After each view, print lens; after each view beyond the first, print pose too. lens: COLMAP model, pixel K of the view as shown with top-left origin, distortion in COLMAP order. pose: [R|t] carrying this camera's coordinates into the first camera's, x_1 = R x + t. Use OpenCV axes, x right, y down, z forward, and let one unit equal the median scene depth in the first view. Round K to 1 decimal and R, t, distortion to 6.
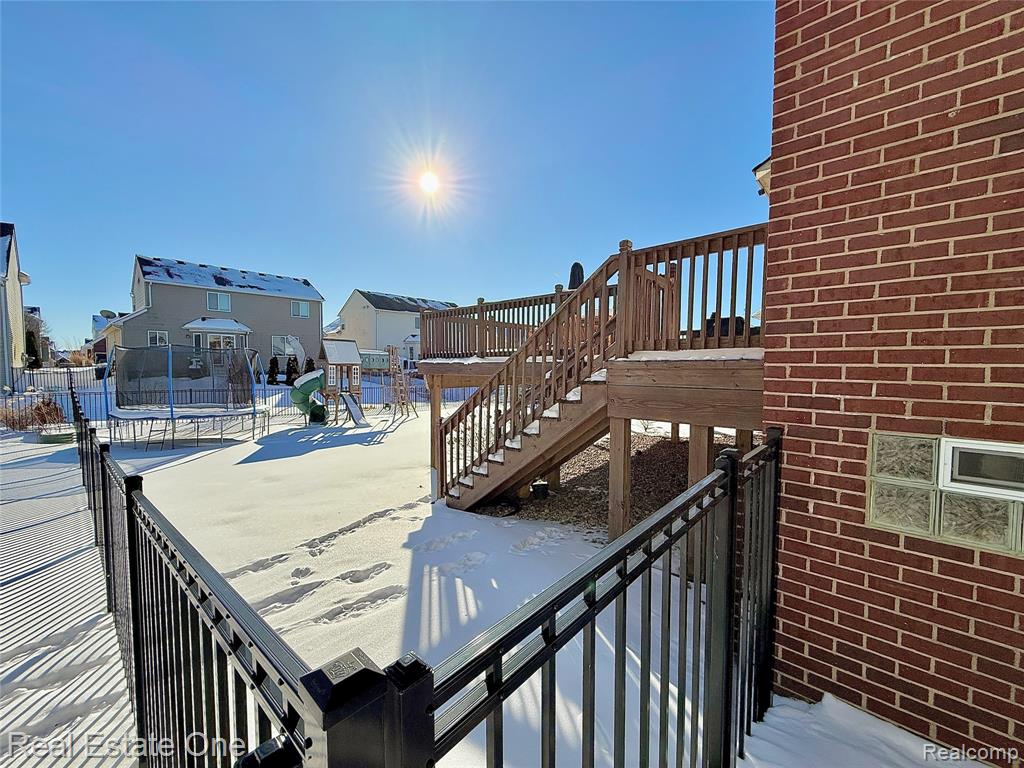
lens RADIAL K [[407.2, 0, 512.0], [0, 407.2, 384.0], [0, 0, 1]] dist [0.000887, 0.000163]
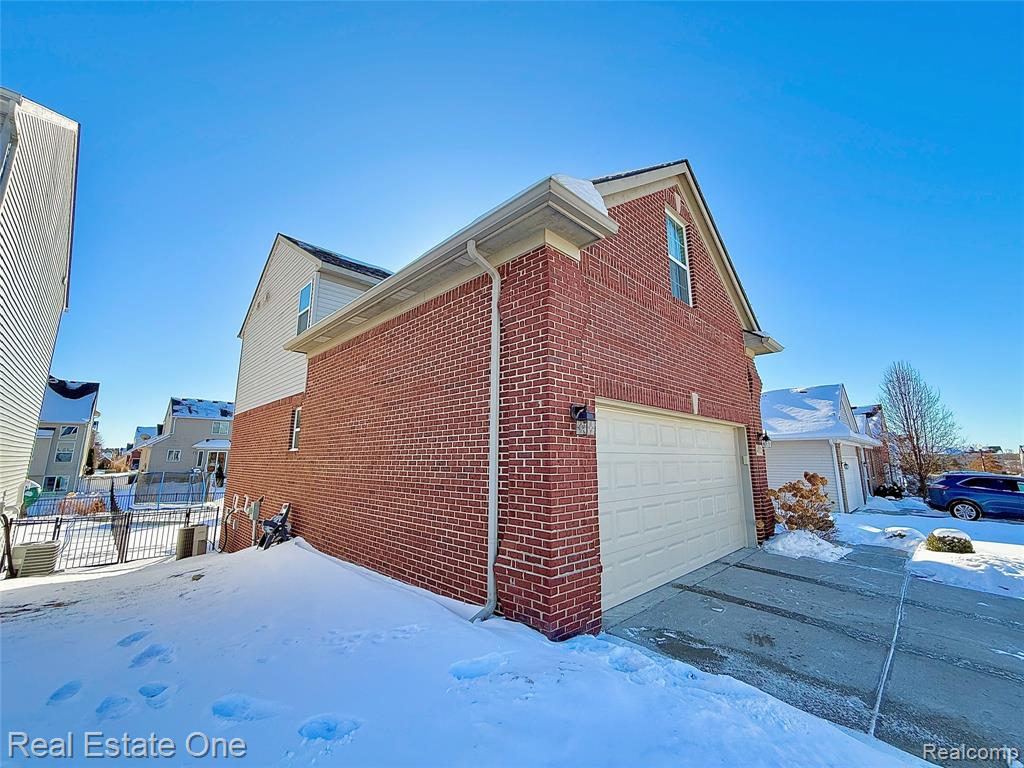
lens RADIAL K [[410.8, 0, 522.0], [0, 410.8, 387.4], [0, 0, 1]] dist [-0.000592, -0.000138]
pose [[0.999019, -0.006788, -0.043765, 0.770895], [-0.003003, 0.975531, -0.219840, -0.045484], [0.044186, 0.219755, 0.974554, -0.753410]]
